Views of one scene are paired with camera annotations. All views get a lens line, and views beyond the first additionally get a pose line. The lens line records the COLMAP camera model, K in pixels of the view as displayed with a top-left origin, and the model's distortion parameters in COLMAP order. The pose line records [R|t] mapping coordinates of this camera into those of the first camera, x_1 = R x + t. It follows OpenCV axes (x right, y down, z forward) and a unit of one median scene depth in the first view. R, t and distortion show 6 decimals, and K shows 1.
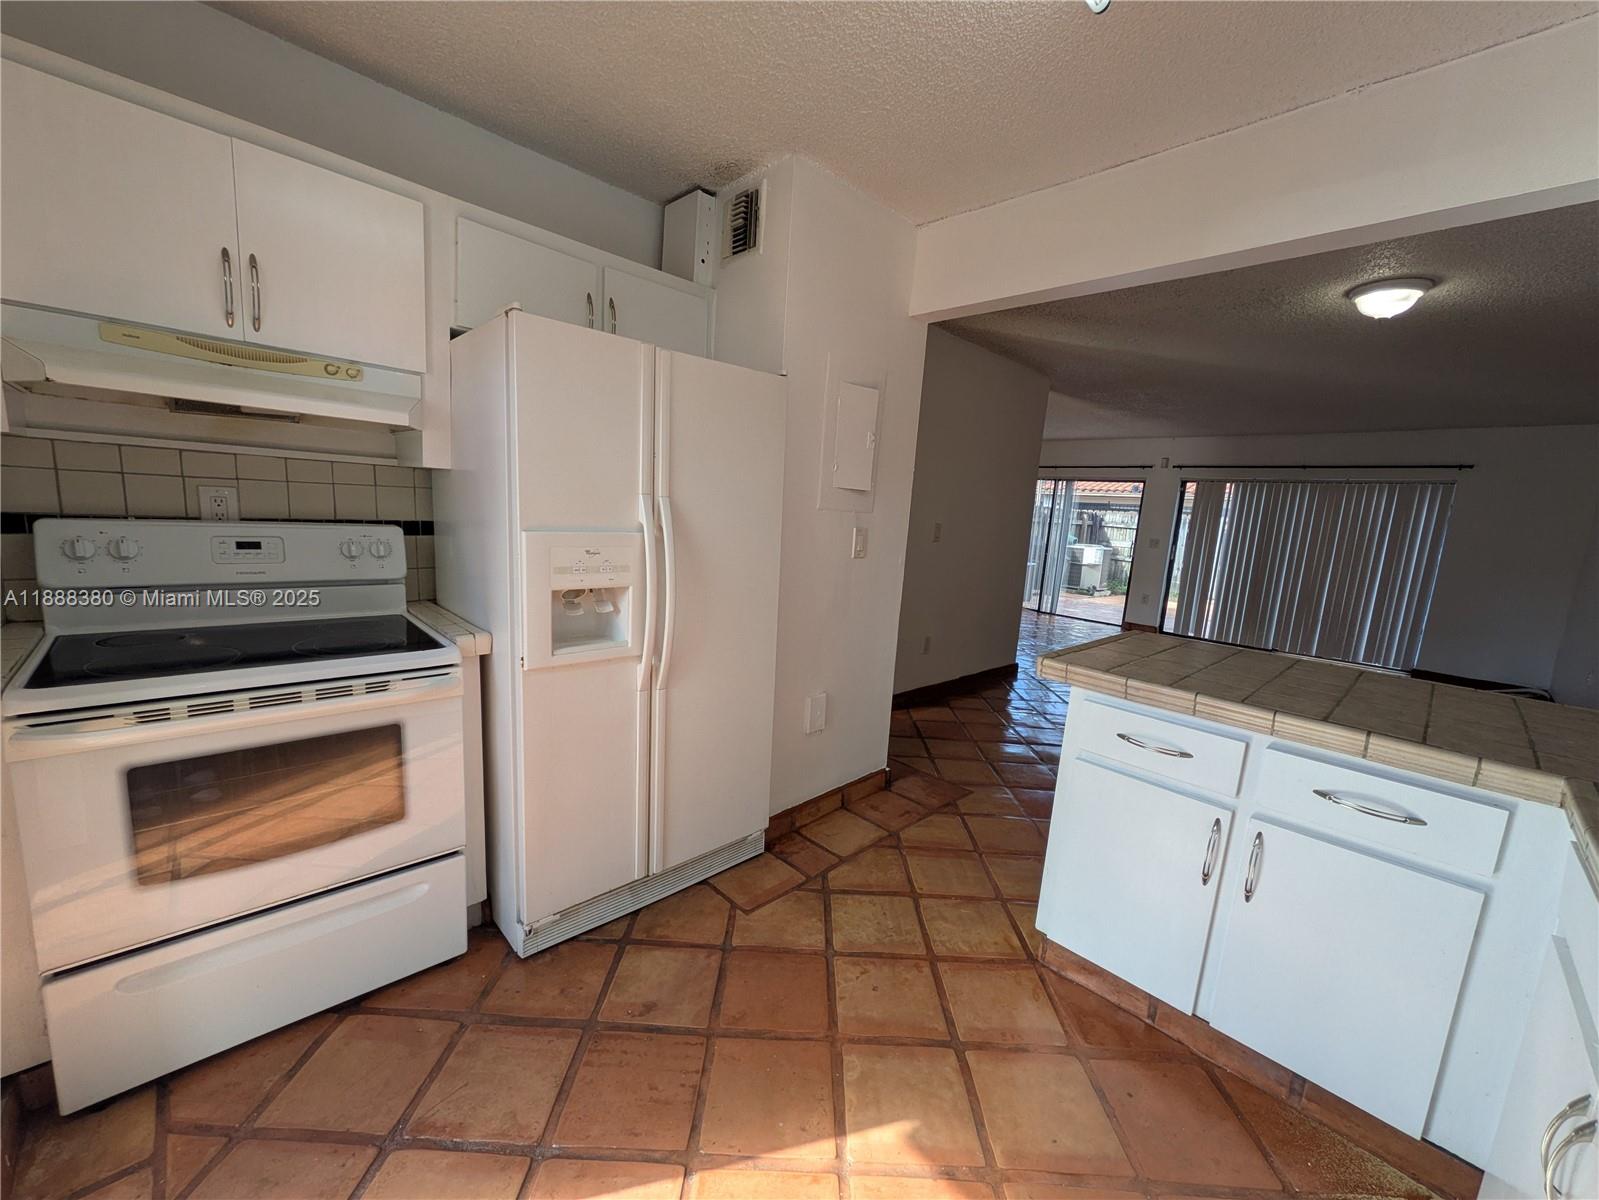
lens RADIAL K [[631.6, 0, 798.5], [0, 631.6, 610.7], [0, 0, 1]] dist [0.000472, -0.000330]
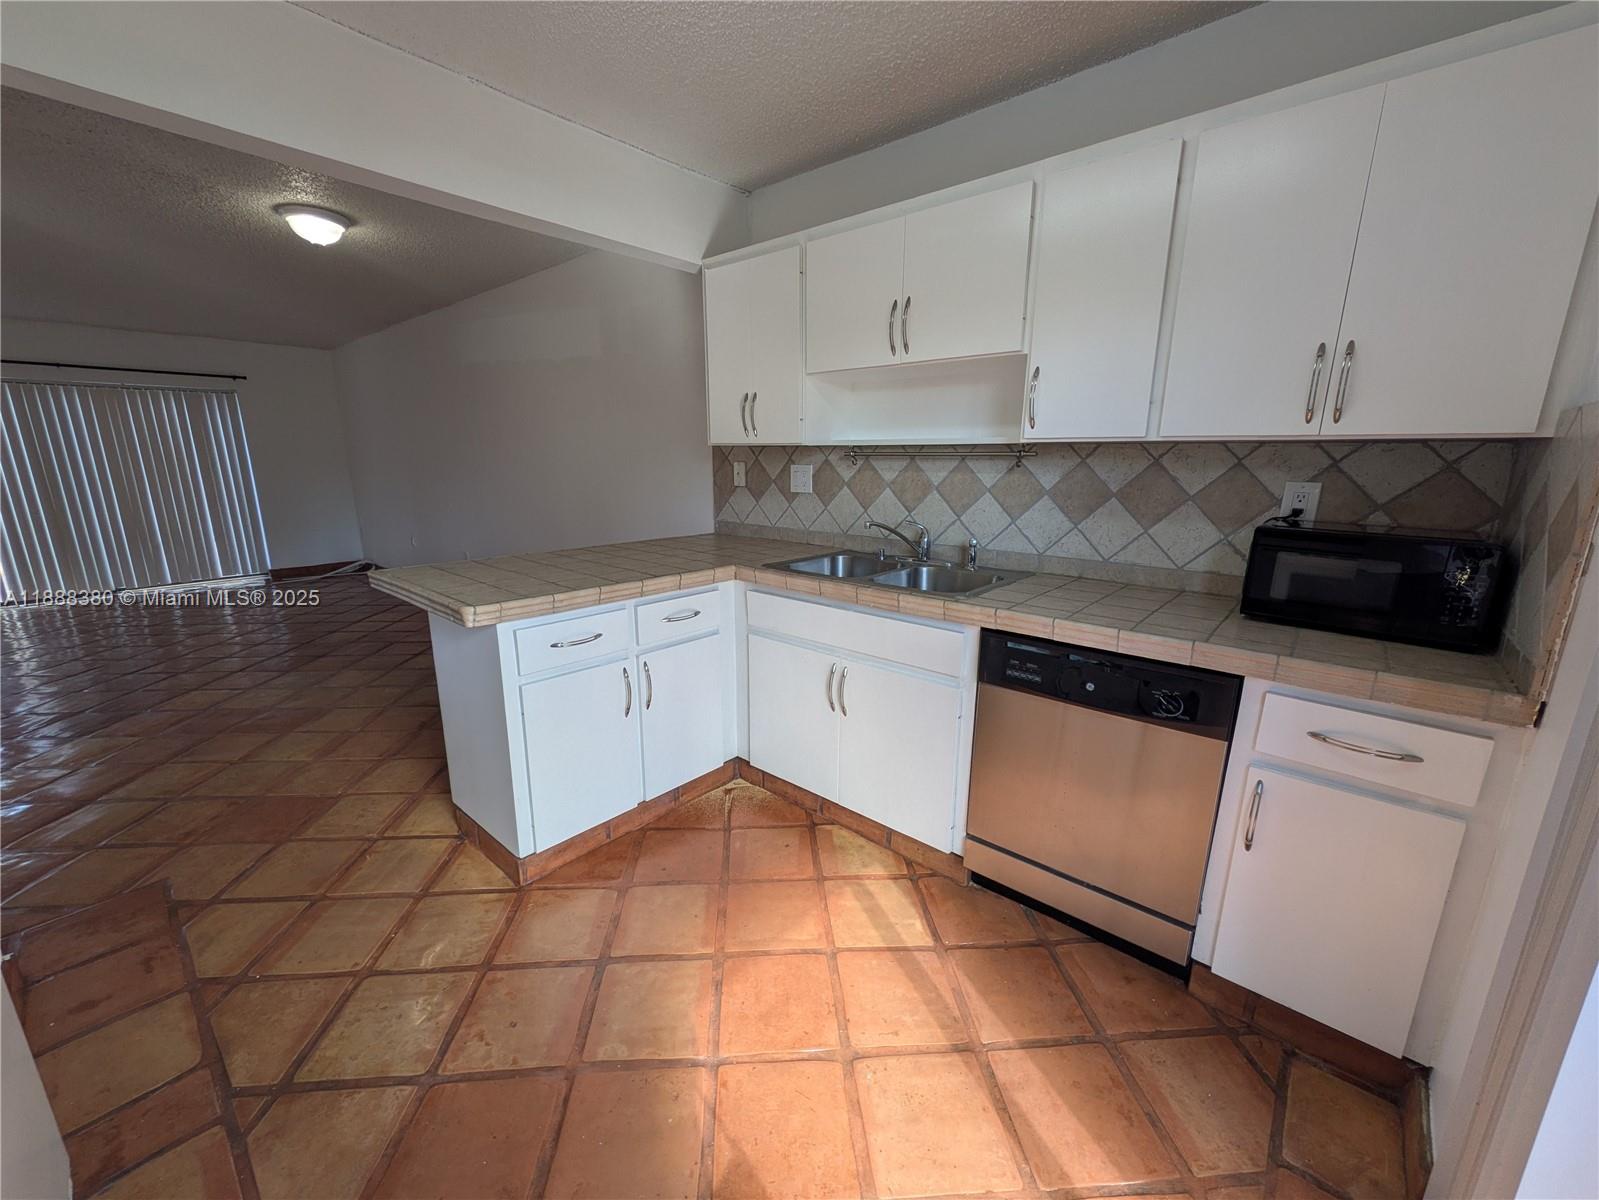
lens RADIAL K [[631.6, 0, 797.7], [0, 631.6, 605.8], [0, 0, 1]] dist [0.000472, -0.000330]
pose [[-0.076480, -0.296230, 0.952050, -0.581610], [0.156268, 0.939485, 0.304874, -0.147274], [-0.984749, 0.172092, -0.025561, 0.561387]]
